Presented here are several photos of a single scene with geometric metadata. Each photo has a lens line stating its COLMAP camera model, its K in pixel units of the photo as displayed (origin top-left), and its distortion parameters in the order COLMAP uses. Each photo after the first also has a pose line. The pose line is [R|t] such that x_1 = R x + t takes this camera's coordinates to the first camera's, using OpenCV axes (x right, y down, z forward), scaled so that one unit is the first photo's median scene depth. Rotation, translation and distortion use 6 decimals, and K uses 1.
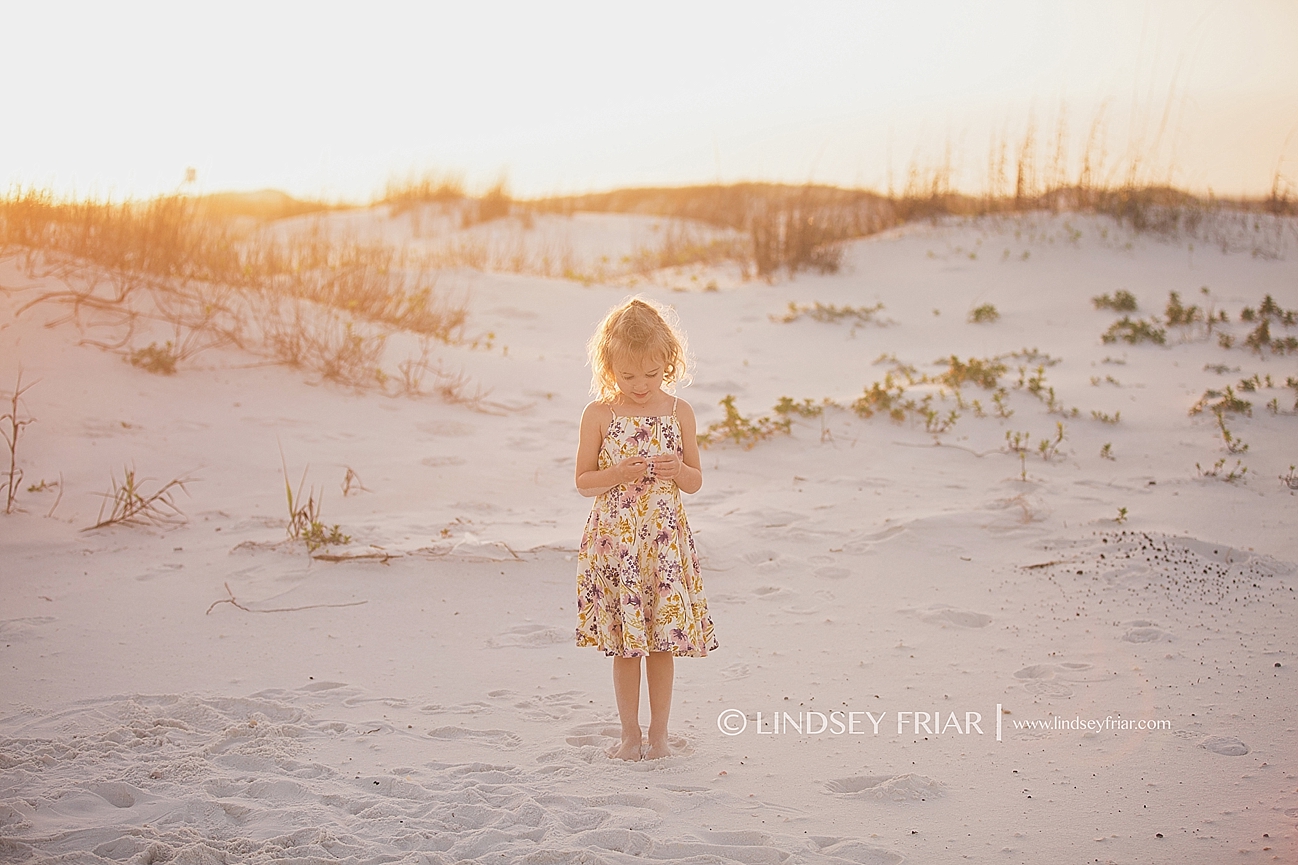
lens RADIAL K [[2664.0, 0, 648.1], [0, 2664.0, 431.5], [0, 0, 1]] dist [0.057074, 0.000000]
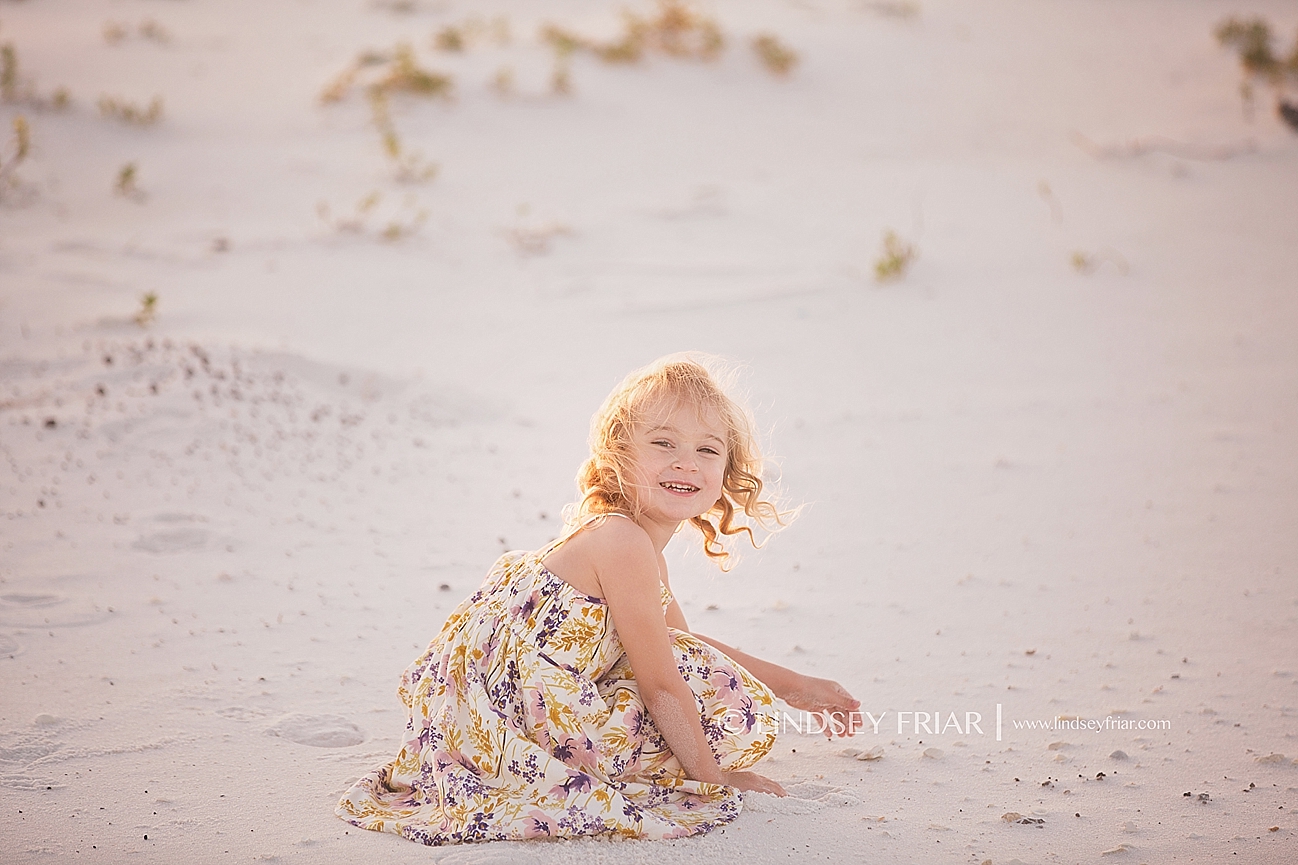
lens RADIAL K [[6598.3, 0, 650.2], [0, 6598.3, 431.1], [0, 0, 1]] dist [1.690235, 0.000000]
pose [[0.972596, -0.032738, 0.230184, -0.008642], [0.024127, 0.998903, 0.040126, 0.006672], [-0.231245, -0.033473, 0.972320, -0.157966]]
